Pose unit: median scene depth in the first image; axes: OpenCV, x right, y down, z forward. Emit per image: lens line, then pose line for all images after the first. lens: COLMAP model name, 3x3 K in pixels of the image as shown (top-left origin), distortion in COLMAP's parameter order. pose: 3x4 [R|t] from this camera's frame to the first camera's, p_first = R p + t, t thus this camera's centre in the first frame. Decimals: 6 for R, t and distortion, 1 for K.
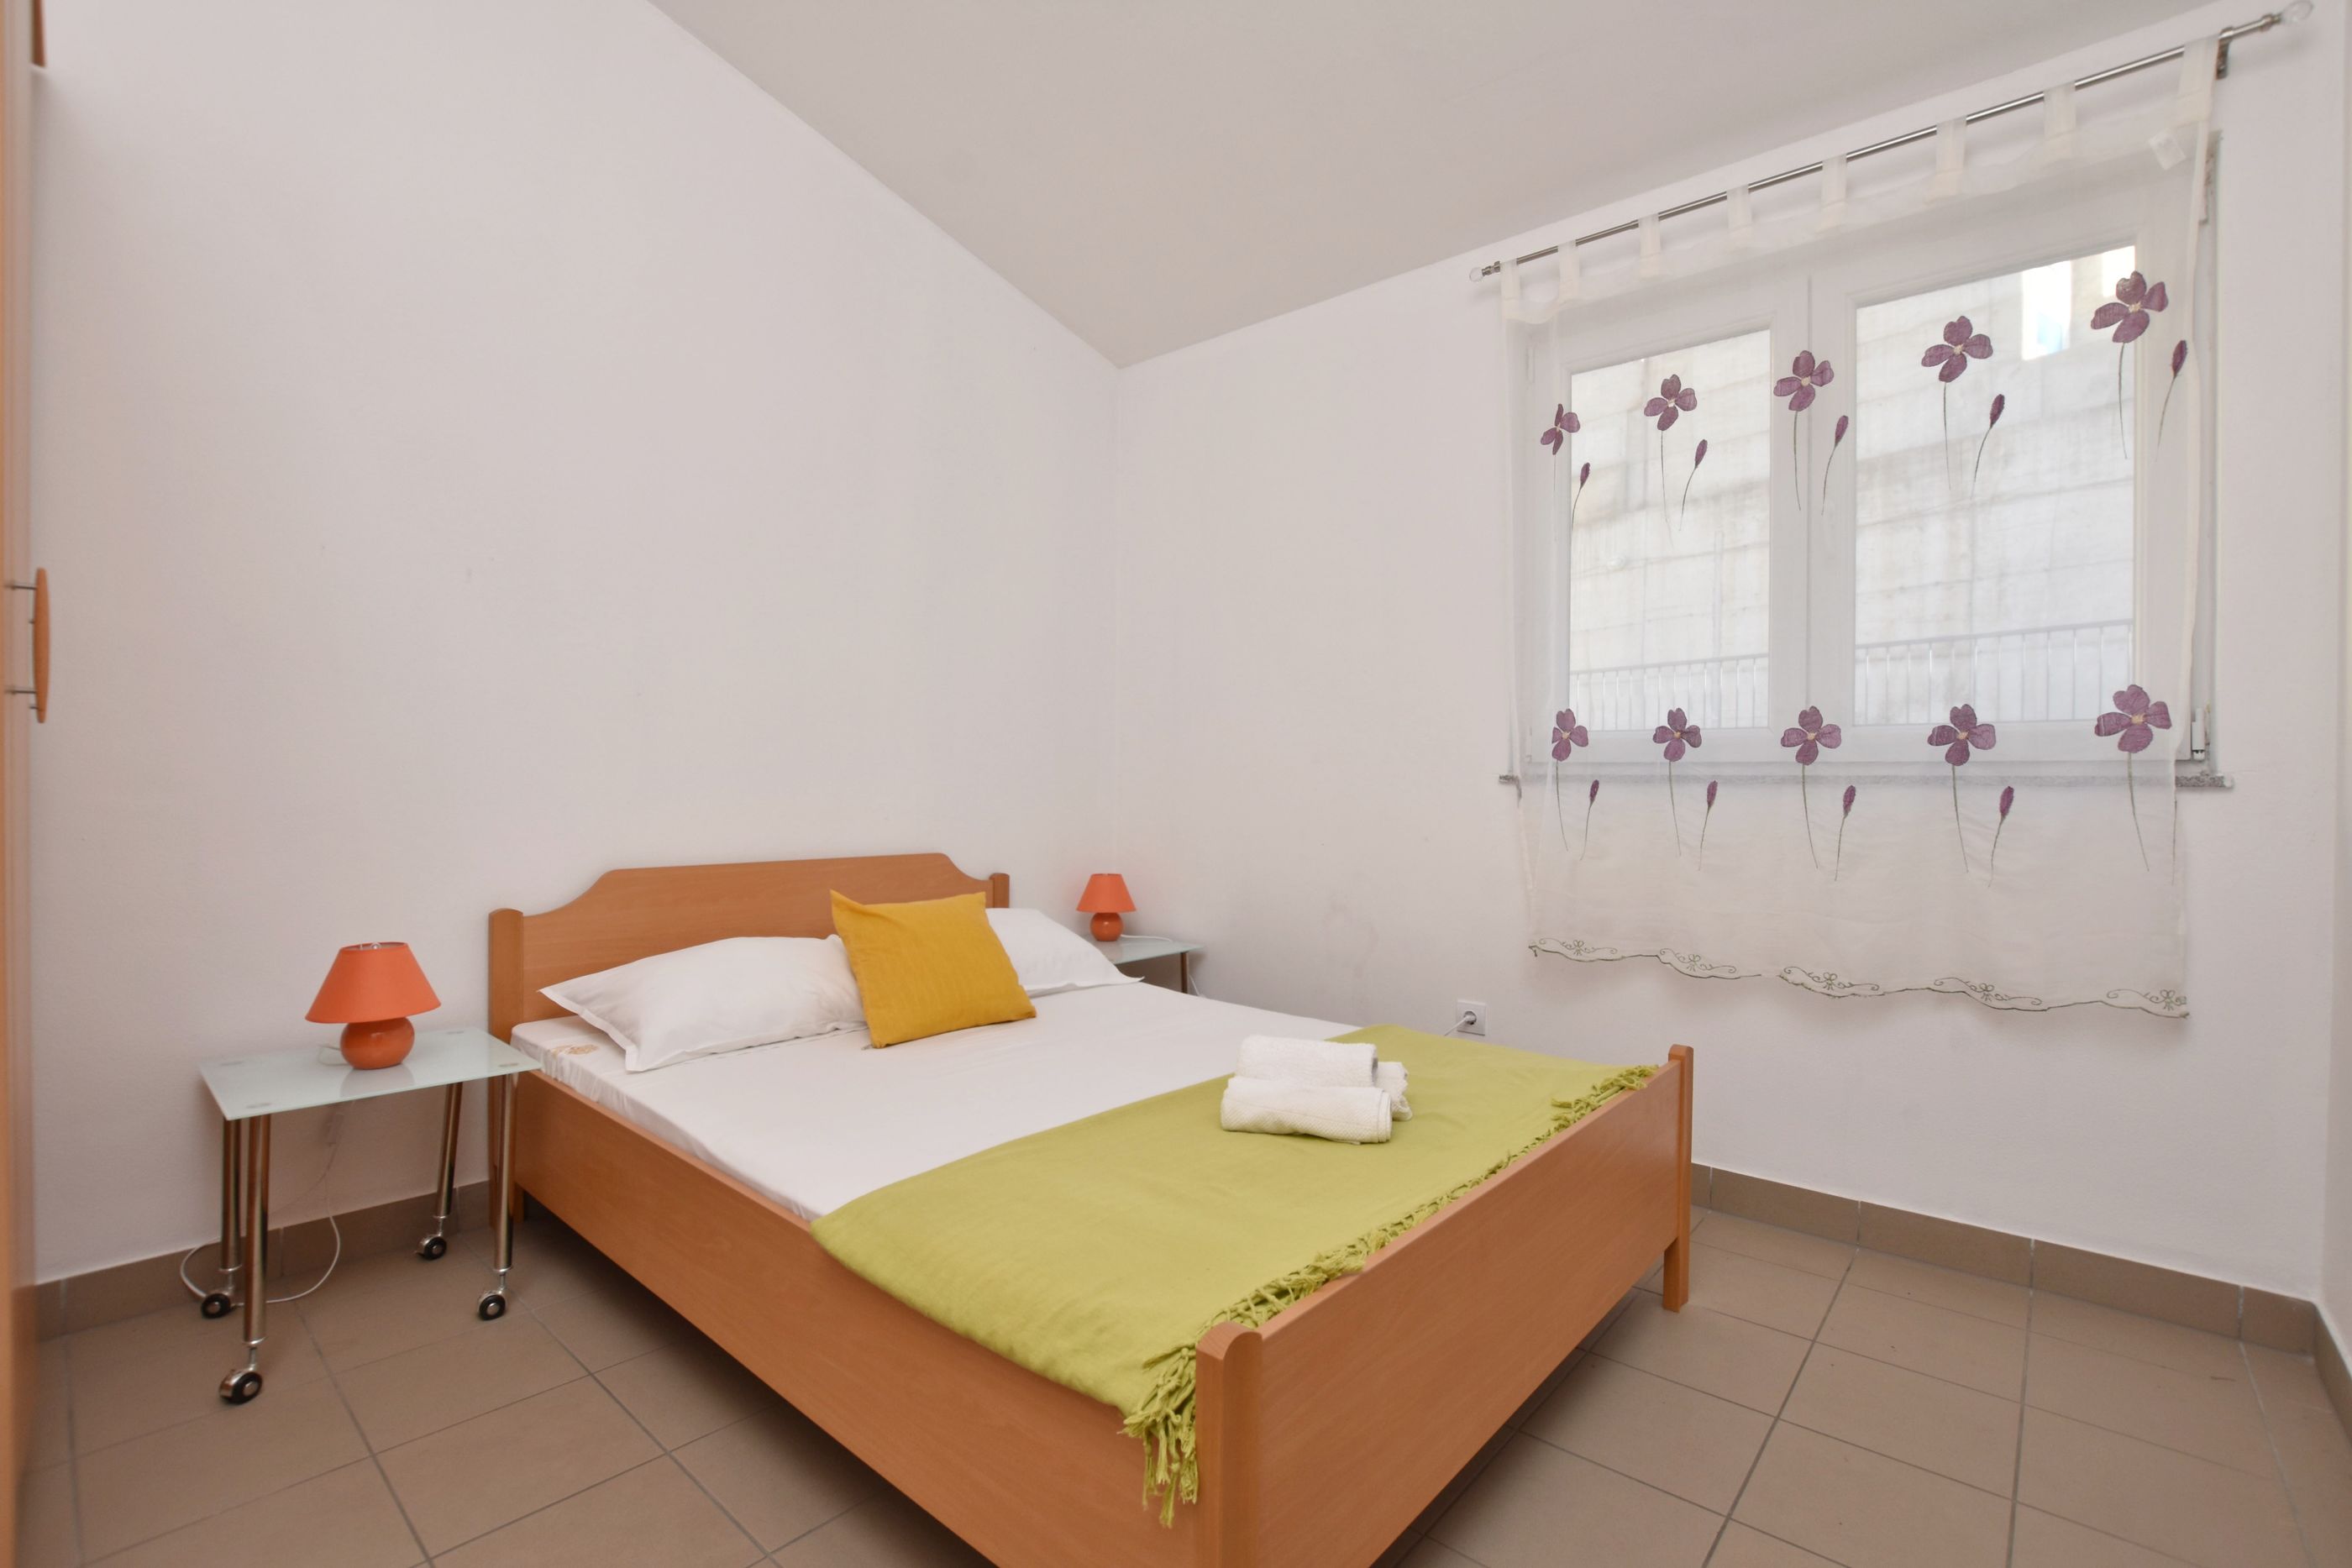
lens RADIAL K [[1067.3, 0, 1159.1], [0, 1067.3, 785.4], [0, 0, 1]] dist [-0.027666, 0.005274]
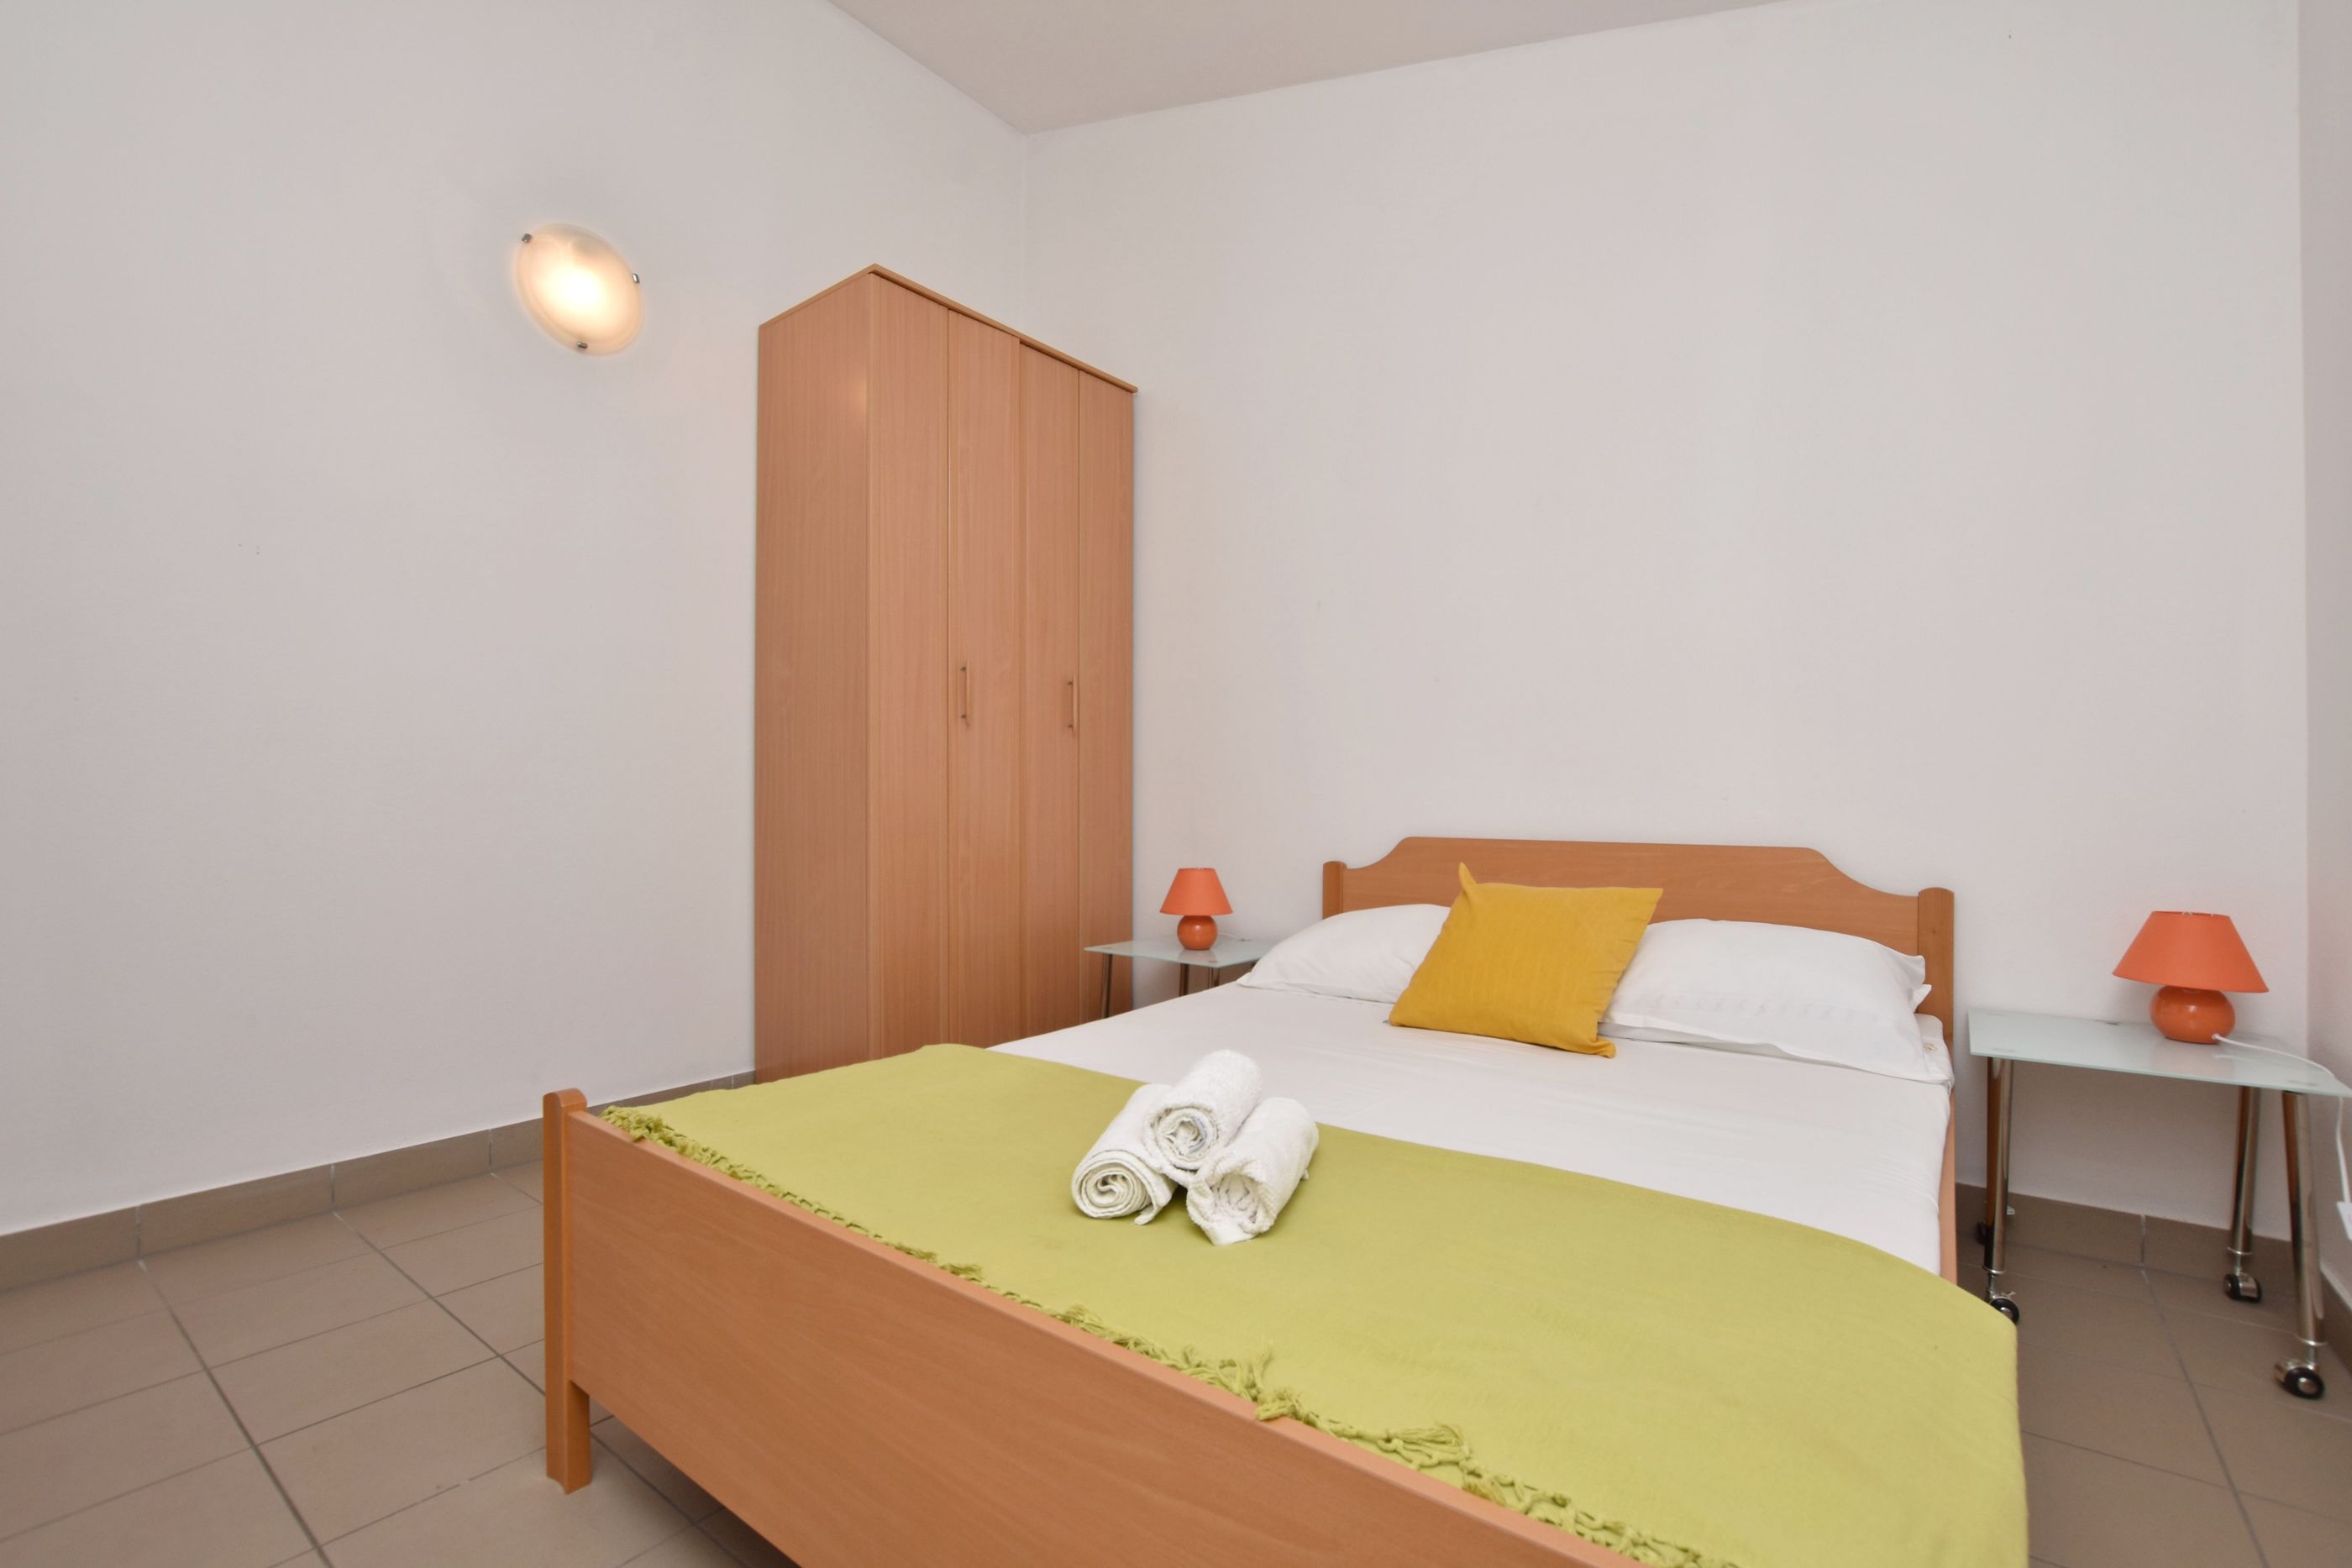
lens RADIAL K [[1067.3, 0, 1159.1], [0, 1067.3, 785.4], [0, 0, 1]] dist [-0.027666, 0.005274]
pose [[0.049659, 0.028659, -0.998355, 0.423182], [0.025580, 0.999224, 0.029956, -0.006668], [0.998439, -0.027026, 0.048887, 0.486168]]
